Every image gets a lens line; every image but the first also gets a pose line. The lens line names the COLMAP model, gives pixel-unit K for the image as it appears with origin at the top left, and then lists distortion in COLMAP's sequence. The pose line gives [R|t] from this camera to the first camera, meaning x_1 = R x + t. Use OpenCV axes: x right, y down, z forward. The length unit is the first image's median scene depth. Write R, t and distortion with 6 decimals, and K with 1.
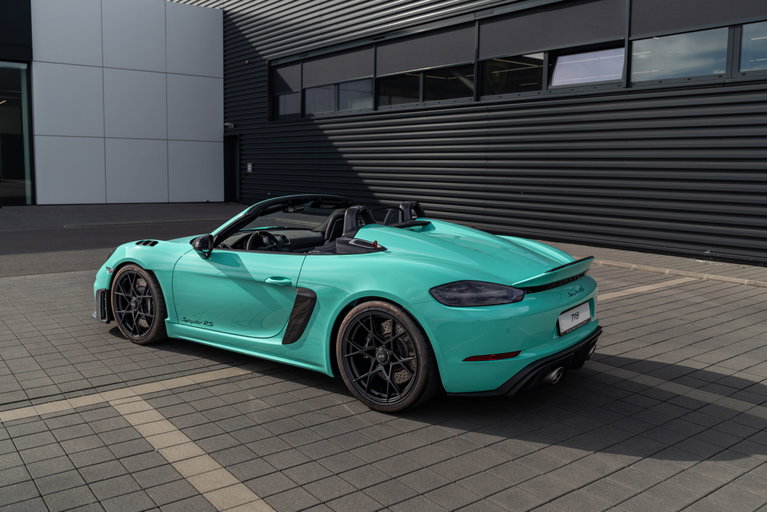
lens RADIAL K [[694.1, 0, 380.8], [0, 694.1, 255.5], [0, 0, 1]] dist [-0.034297, 0.000000]
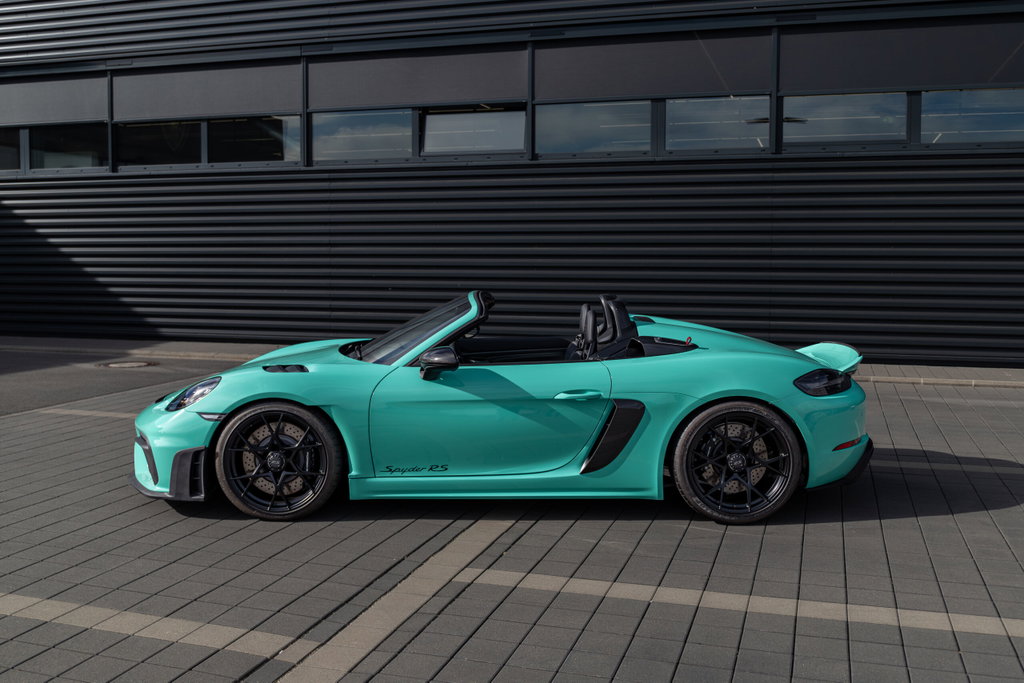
lens RADIAL K [[991.0, 0, 518.8], [0, 991.0, 338.8], [0, 0, 1]] dist [-0.023488, 0.000000]
pose [[0.809996, -0.056669, 0.583691, -0.716119], [0.082265, 0.996458, -0.017417, -0.011828], [-0.580637, 0.062125, 0.811789, 0.081668]]
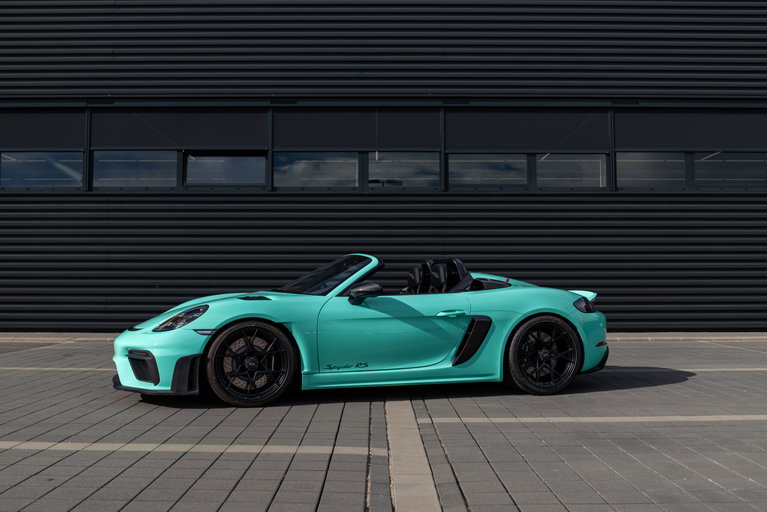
lens RADIAL K [[772.0, 0, 379.7], [0, 772.0, 254.3], [0, 0, 1]] dist [-0.029360, 0.000000]
pose [[0.593697, 0.030655, 0.804105, -1.093212], [0.110987, 0.986604, -0.119558, 0.068204], [-0.796998, 0.160227, 0.582341, 0.232127]]
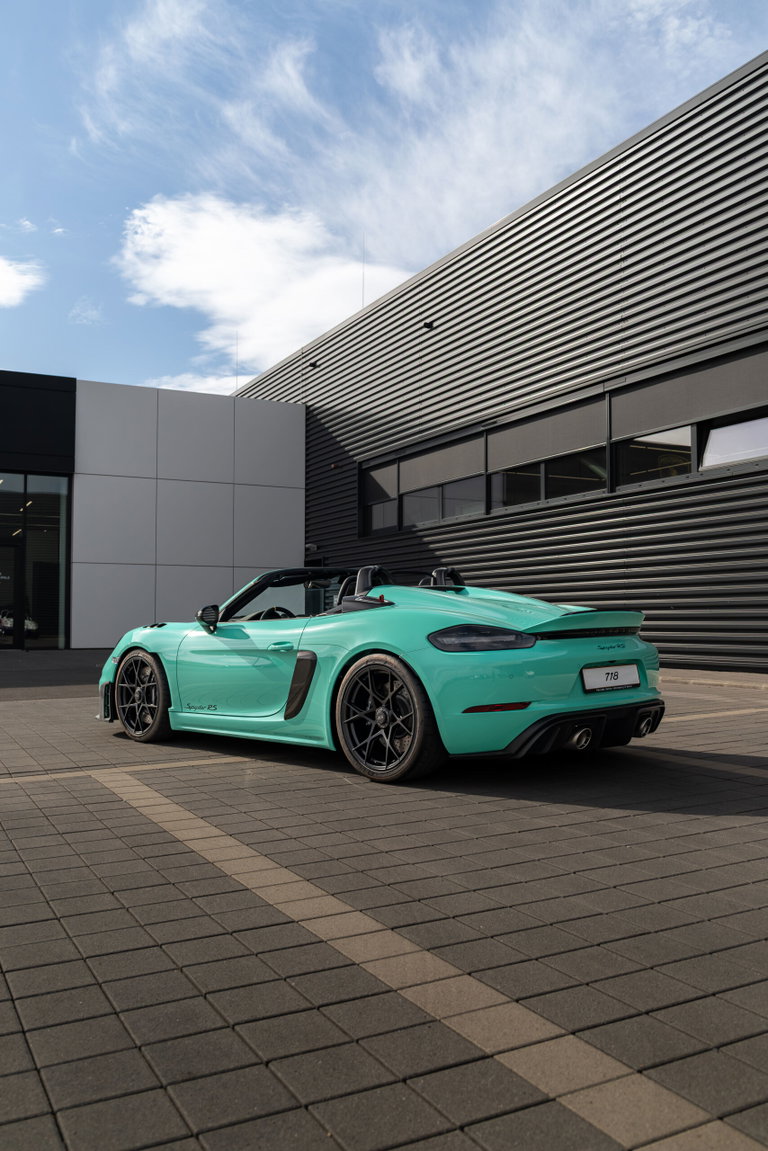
lens RADIAL K [[980.2, 0, 385.6], [0, 980.2, 573.3], [0, 0, 1]] dist [-0.052365, 0.001237]
pose [[0.986366, -0.024607, -0.162715, 0.156968], [-0.004826, 0.984007, -0.178067, 0.136801], [0.164495, 0.176424, 0.970472, -0.174754]]
